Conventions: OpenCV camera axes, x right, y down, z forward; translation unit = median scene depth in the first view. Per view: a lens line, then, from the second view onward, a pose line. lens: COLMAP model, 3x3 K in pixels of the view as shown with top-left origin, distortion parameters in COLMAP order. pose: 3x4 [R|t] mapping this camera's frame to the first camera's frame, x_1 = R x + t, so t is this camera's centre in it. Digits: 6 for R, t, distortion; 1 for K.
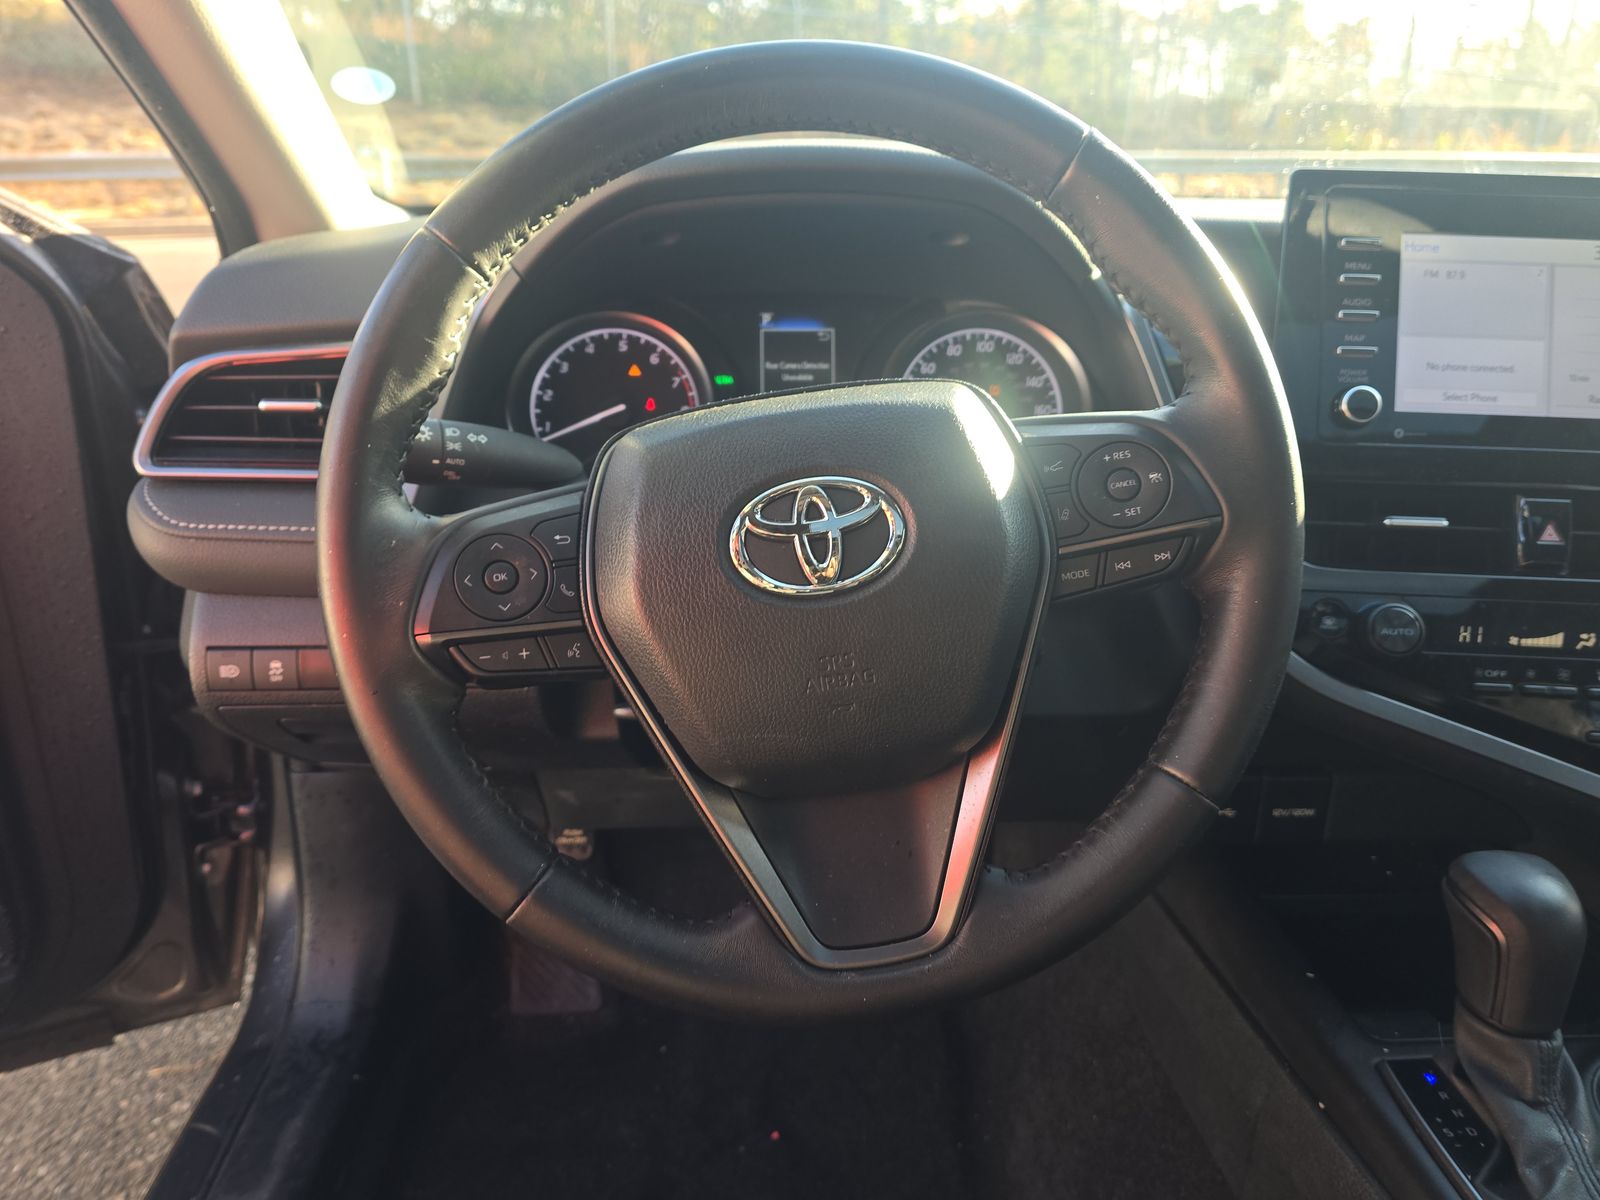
lens RADIAL K [[1097.7, 0, 800.0], [0, 1097.7, 600.0], [0, 0, 1]] dist [0.033723, -0.047909]
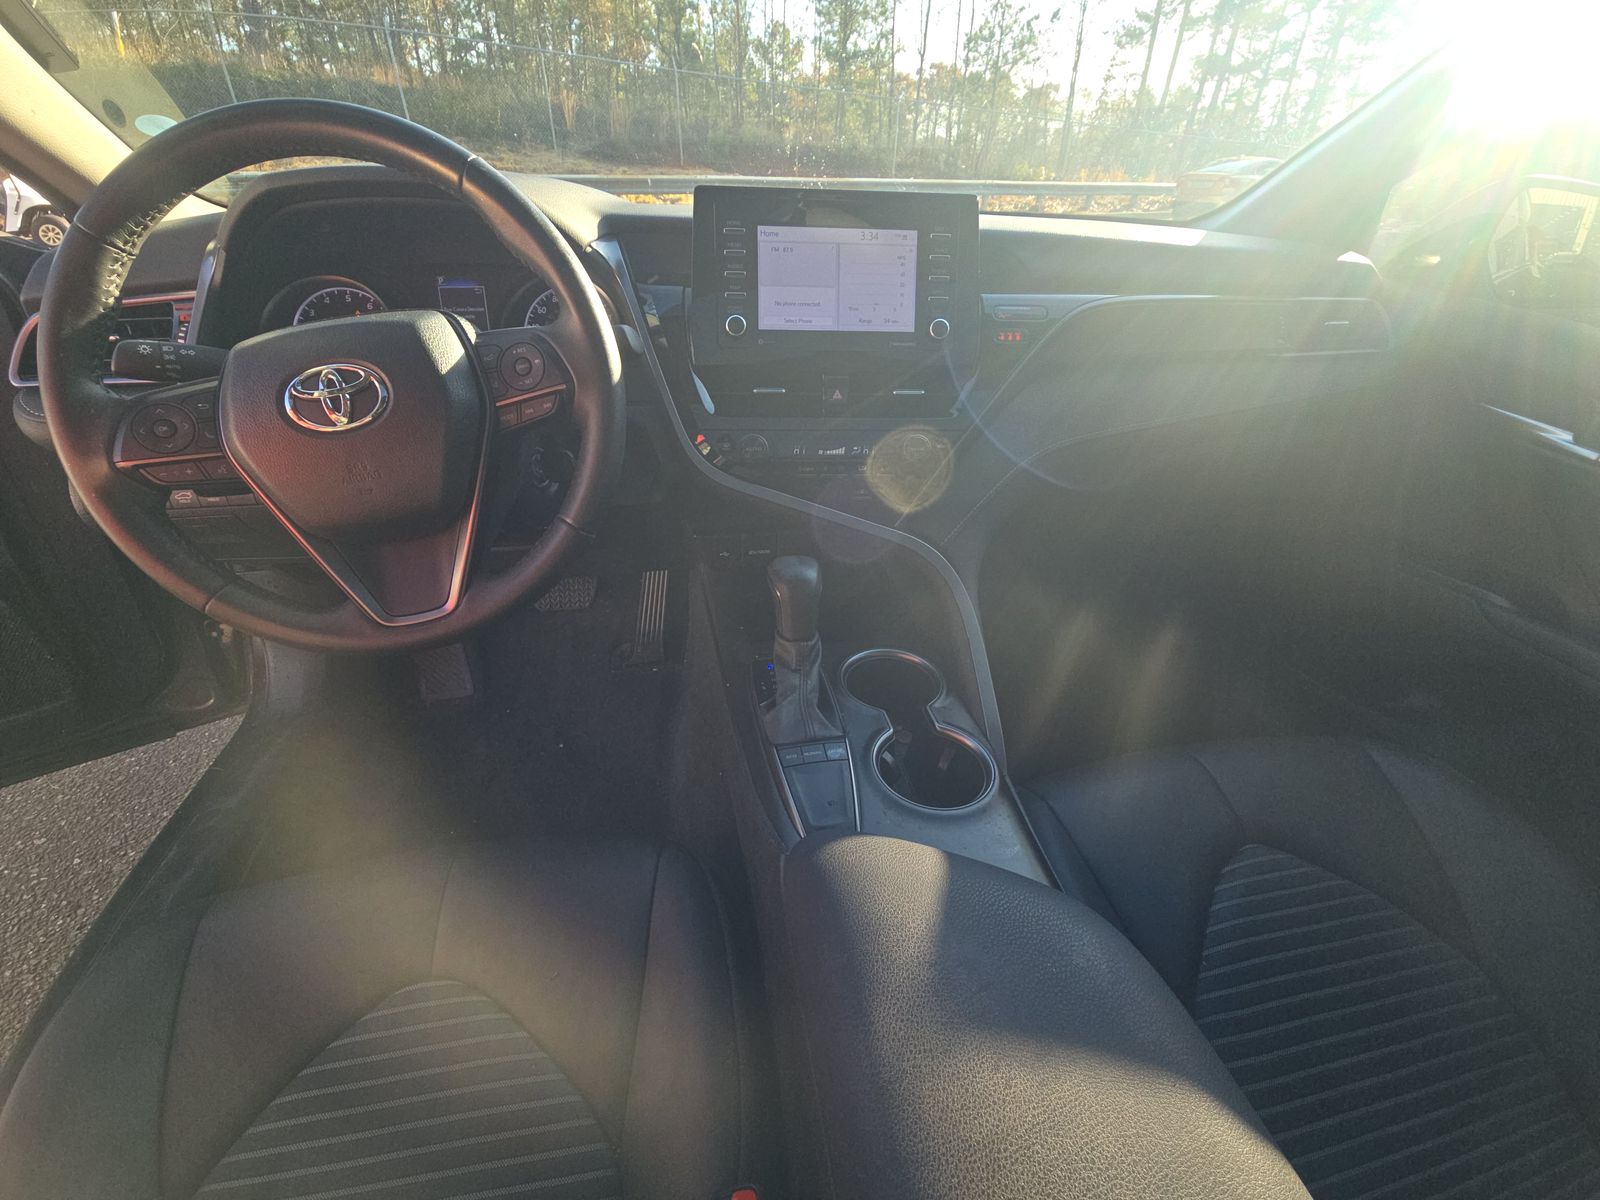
lens RADIAL K [[646.1, 0, 800.0], [0, 646.1, 600.0], [0, 0, 1]] dist [0.010640, -0.010494]
pose [[0.989744, -0.068723, 0.125236, 0.591451], [0.043480, 0.980007, 0.194155, 0.091844], [-0.136075, -0.186719, 0.972944, -0.215444]]
